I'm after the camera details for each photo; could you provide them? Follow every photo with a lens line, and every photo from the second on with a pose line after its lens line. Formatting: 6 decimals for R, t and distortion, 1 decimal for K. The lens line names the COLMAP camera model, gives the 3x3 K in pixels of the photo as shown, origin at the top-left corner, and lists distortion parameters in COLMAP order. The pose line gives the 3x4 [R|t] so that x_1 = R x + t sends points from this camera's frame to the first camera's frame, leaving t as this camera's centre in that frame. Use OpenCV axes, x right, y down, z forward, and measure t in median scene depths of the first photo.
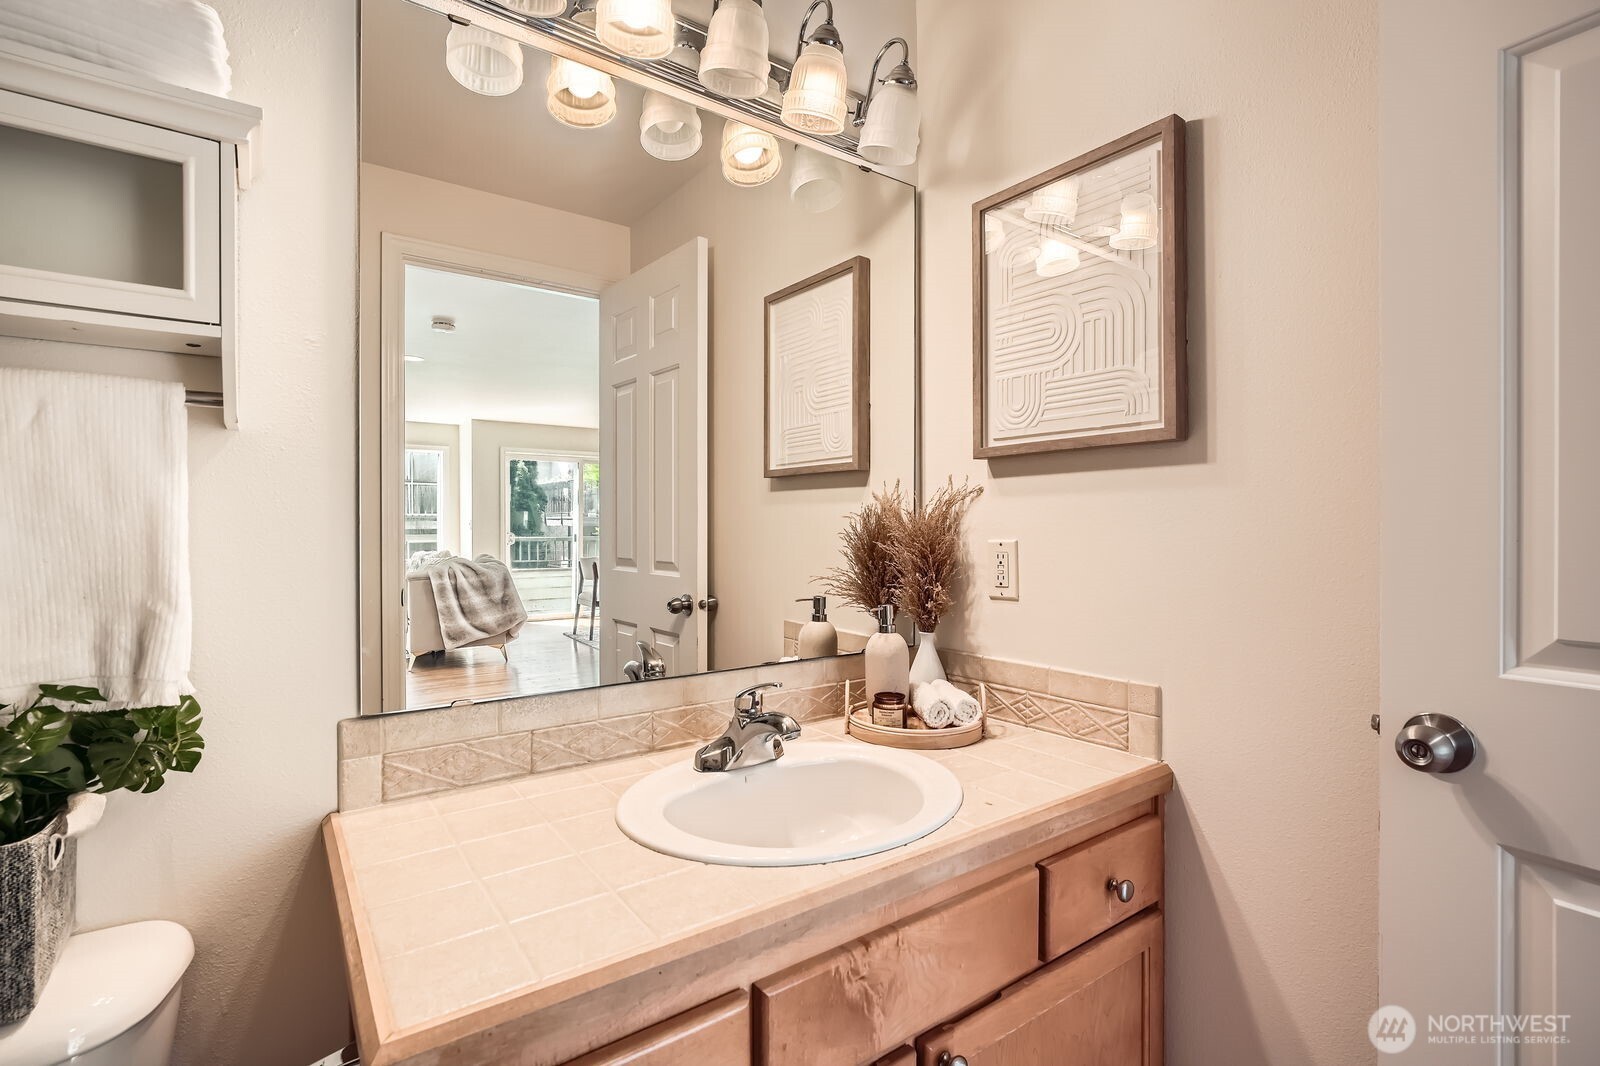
lens RADIAL K [[741.8, 0, 800.4], [0, 741.8, 530.6], [0, 0, 1]] dist [0.001505, 0.000167]
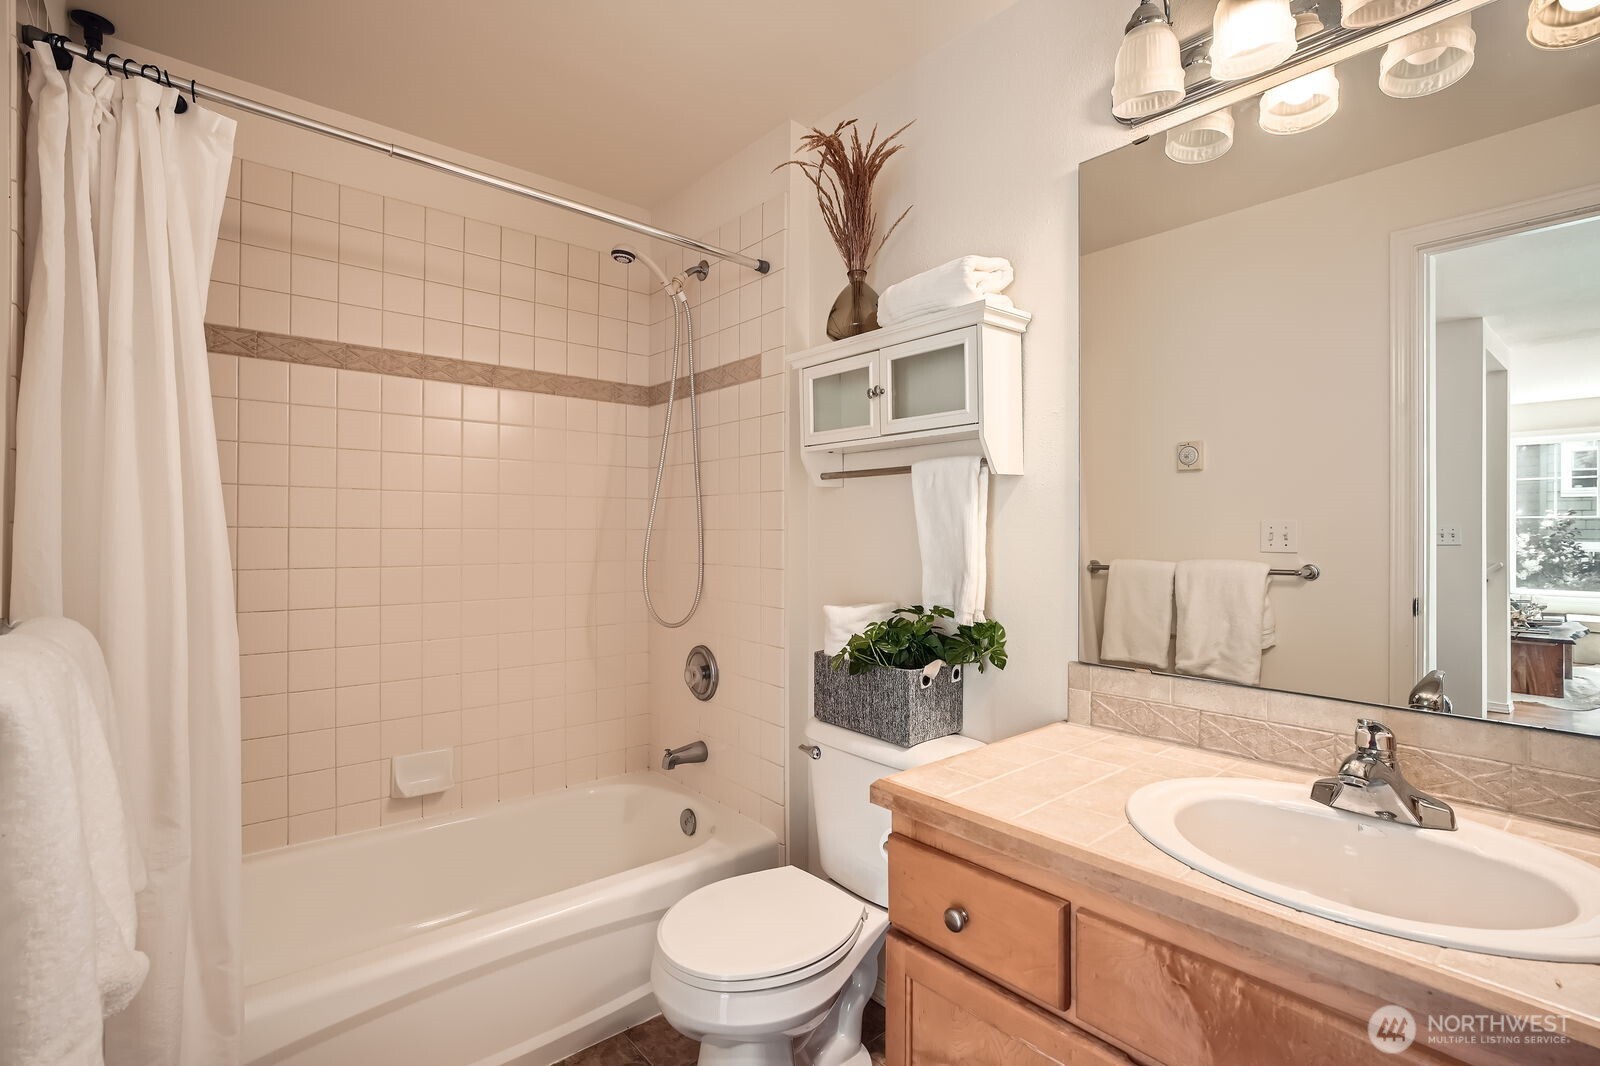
lens RADIAL K [[741.8, 0, 799.8], [0, 741.8, 533.7], [0, 0, 1]] dist [0.001505, 0.000167]
pose [[0.071931, -0.005563, -0.997394, 0.801028], [-0.006166, 0.999963, -0.006022, 0.009003], [0.997391, 0.006583, 0.071894, 0.327394]]
